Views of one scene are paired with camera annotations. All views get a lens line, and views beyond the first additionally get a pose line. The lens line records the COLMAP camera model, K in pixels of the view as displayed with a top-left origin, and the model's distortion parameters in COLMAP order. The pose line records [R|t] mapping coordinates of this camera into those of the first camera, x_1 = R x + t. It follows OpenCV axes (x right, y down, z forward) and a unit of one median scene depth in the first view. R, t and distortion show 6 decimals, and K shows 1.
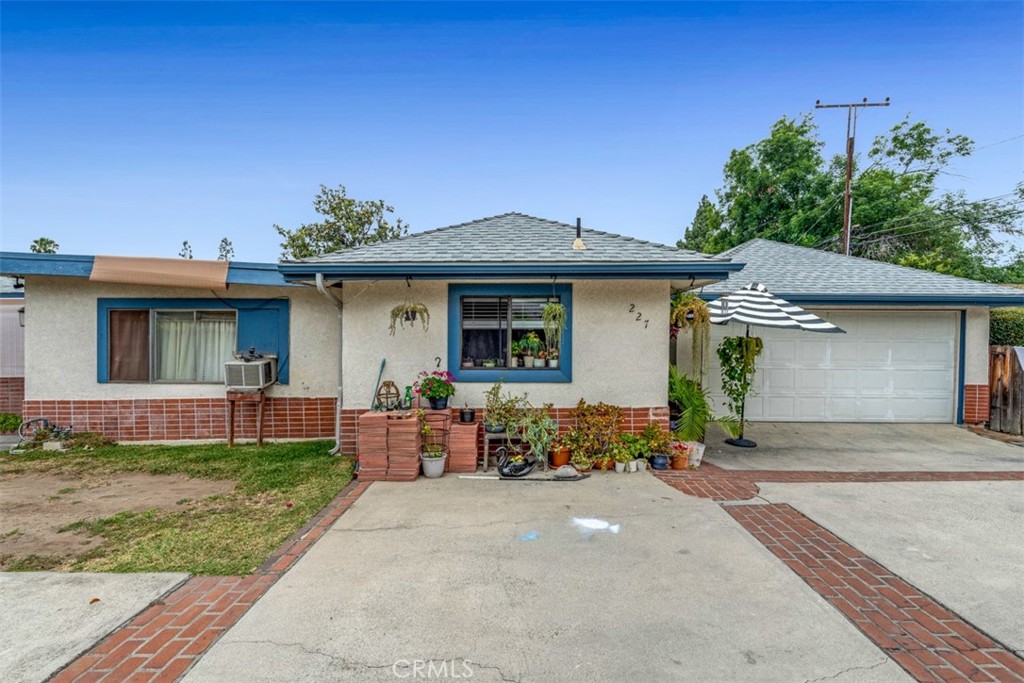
lens RADIAL K [[451.6, 0, 512.4], [0, 451.6, 338.6], [0, 0, 1]] dist [-0.003998, -0.000165]
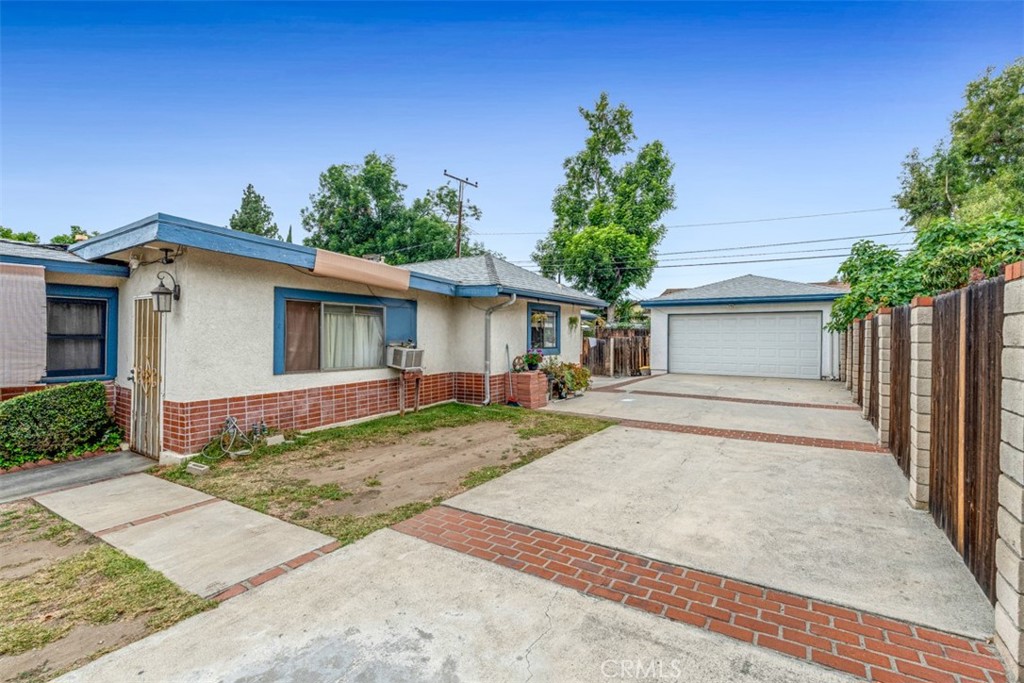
lens RADIAL K [[462.2, 0, 512.8], [0, 462.2, 334.8], [0, 0, 1]] dist [-0.002064, -0.000096]
pose [[0.540338, 0.003507, 0.841441, -1.101072], [-0.003738, 0.999991, -0.001768, 0.009611], [-0.841440, -0.002189, 0.540347, 0.028620]]
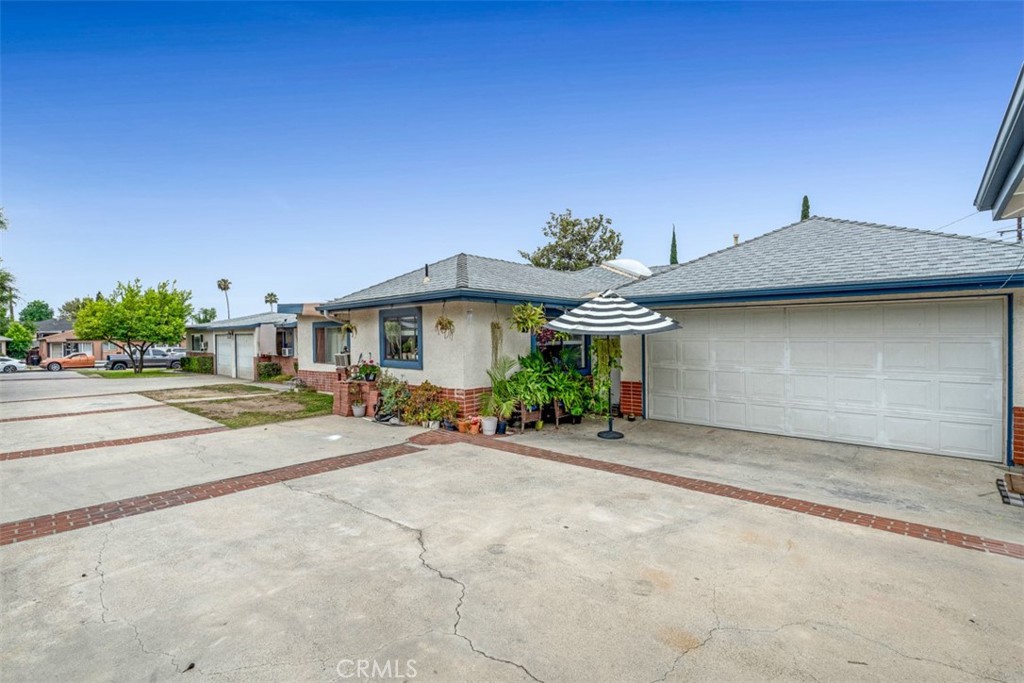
lens RADIAL K [[452.7, 0, 512.0], [0, 452.7, 341.5], [0, 0, 1]] dist [-0.001683, -0.000051]
pose [[0.753260, -0.002962, -0.657717, 0.885808], [0.010025, 0.999925, 0.006978, -0.005378], [0.657647, -0.011850, 0.753233, 0.012881]]
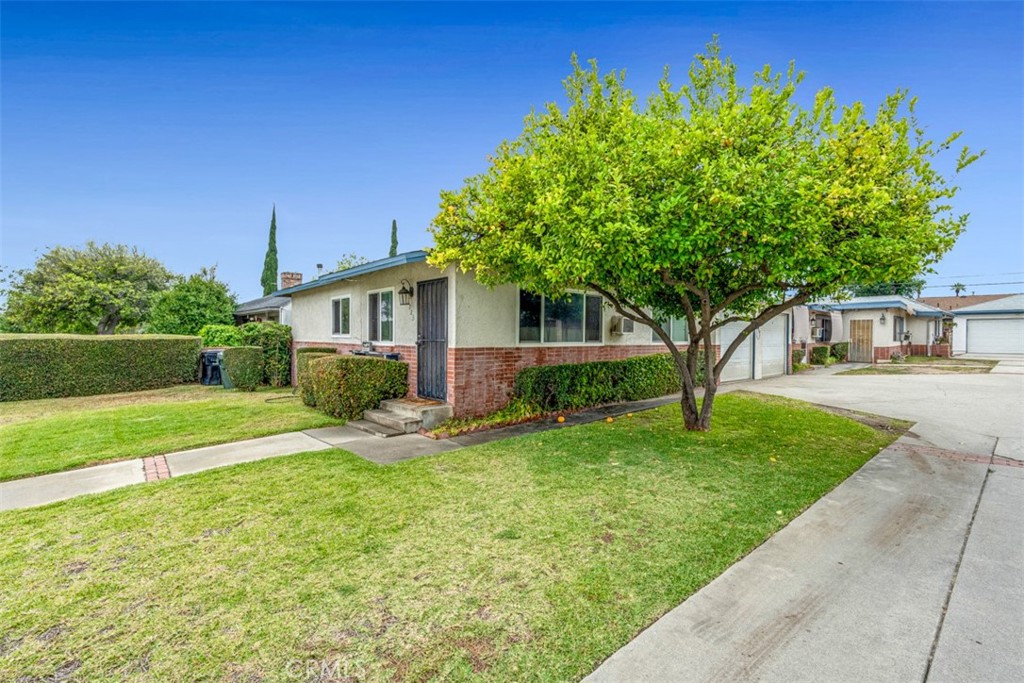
lens RADIAL K [[451.6, 0, 512.4], [0, 451.6, 338.6], [0, 0, 1]] dist [-0.003998, -0.000165]
pose [[0.743734, -0.001158, 0.668475, -4.021593], [-0.003113, 0.999982, 0.005196, 0.057551], [-0.668469, -0.005945, 0.743716, 0.328064]]
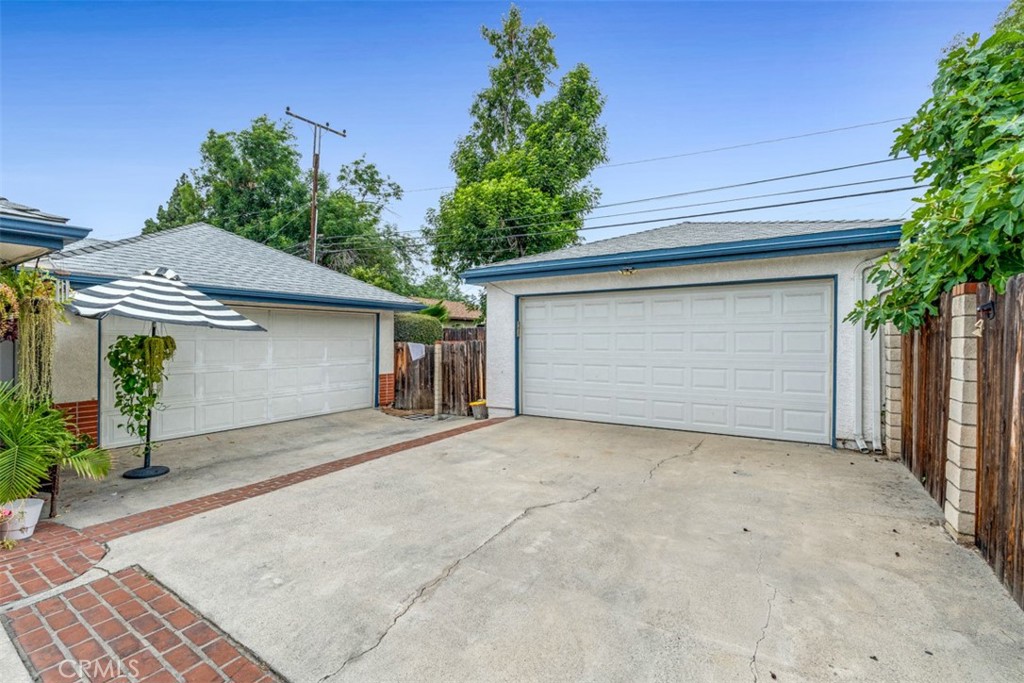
lens RADIAL K [[451.6, 0, 512.4], [0, 451.6, 338.6], [0, 0, 1]] dist [-0.003998, -0.000165]
pose [[0.522189, -0.007318, 0.852798, 0.148068], [0.005411, 0.999971, 0.005267, 0.000396], [-0.852813, 0.001864, 0.522214, 0.049145]]
